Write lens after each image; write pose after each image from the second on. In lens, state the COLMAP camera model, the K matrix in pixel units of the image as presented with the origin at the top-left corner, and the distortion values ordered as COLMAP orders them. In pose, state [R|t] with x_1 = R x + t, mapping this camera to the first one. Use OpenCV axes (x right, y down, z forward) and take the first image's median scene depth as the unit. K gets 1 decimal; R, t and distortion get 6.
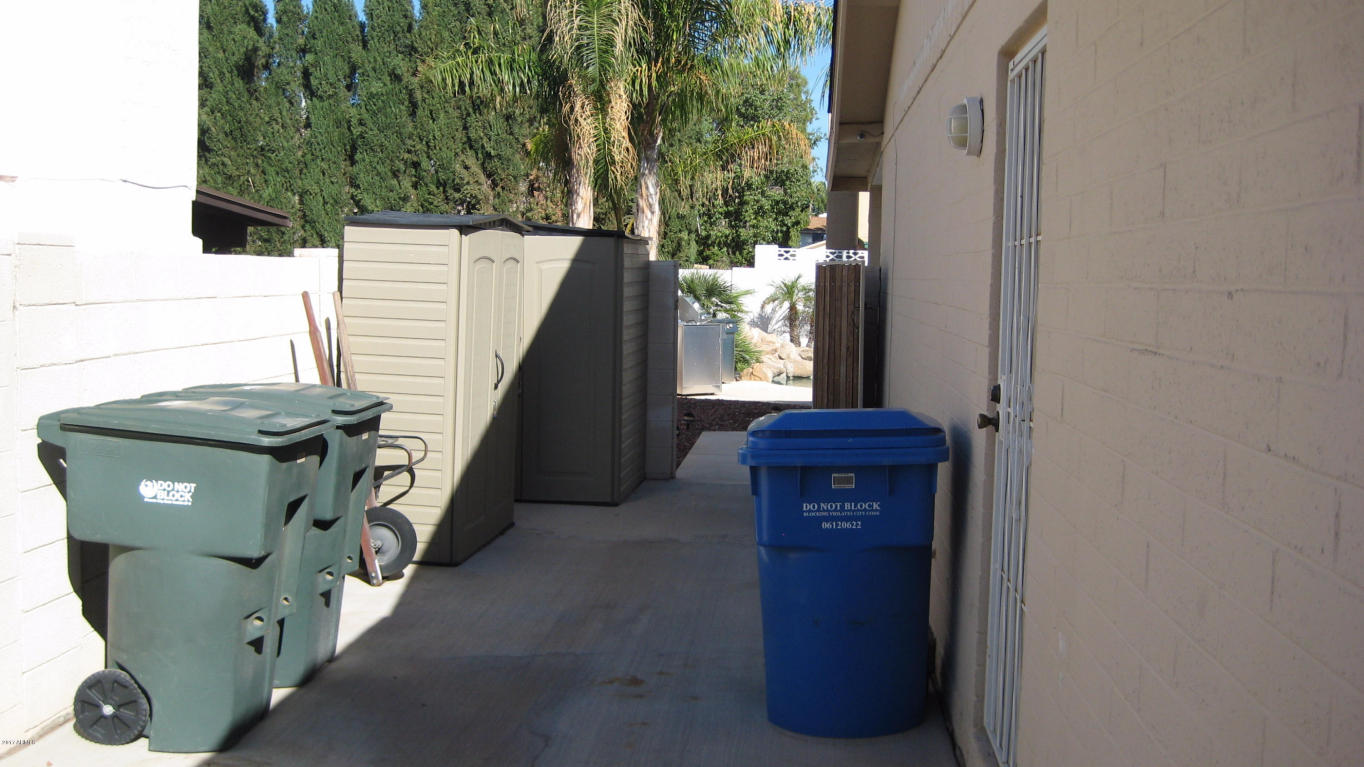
lens RADIAL K [[1433.7, 0, 682.0], [0, 1433.7, 382.9], [0, 0, 1]] dist [-0.104543, 0.000000]
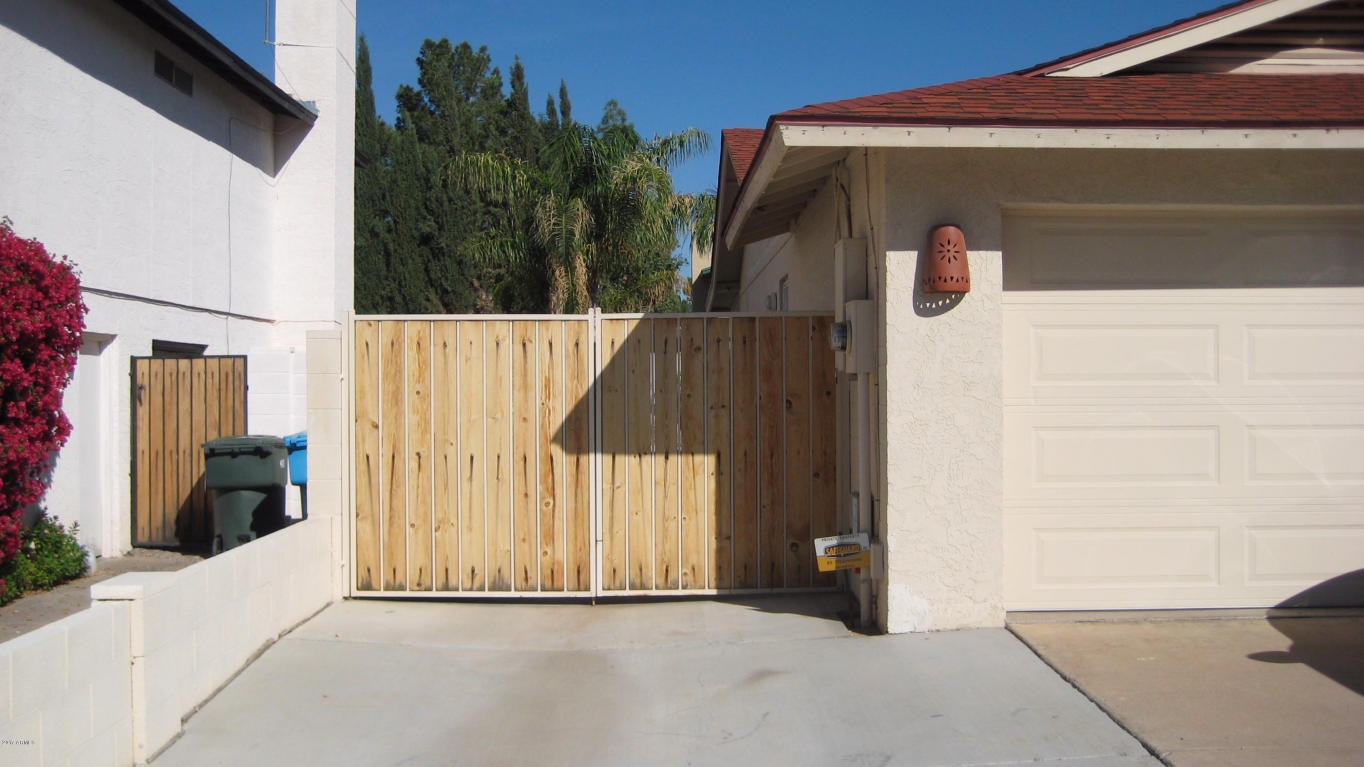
lens RADIAL K [[1433.7, 0, 681.2], [0, 1433.7, 383.1], [0, 0, 1]] dist [-0.104543, 0.000000]
pose [[0.995034, -0.026382, 0.095977, -0.047721], [0.033749, 0.996540, -0.075959, 0.034860], [-0.093641, 0.078821, 0.992481, -0.338921]]
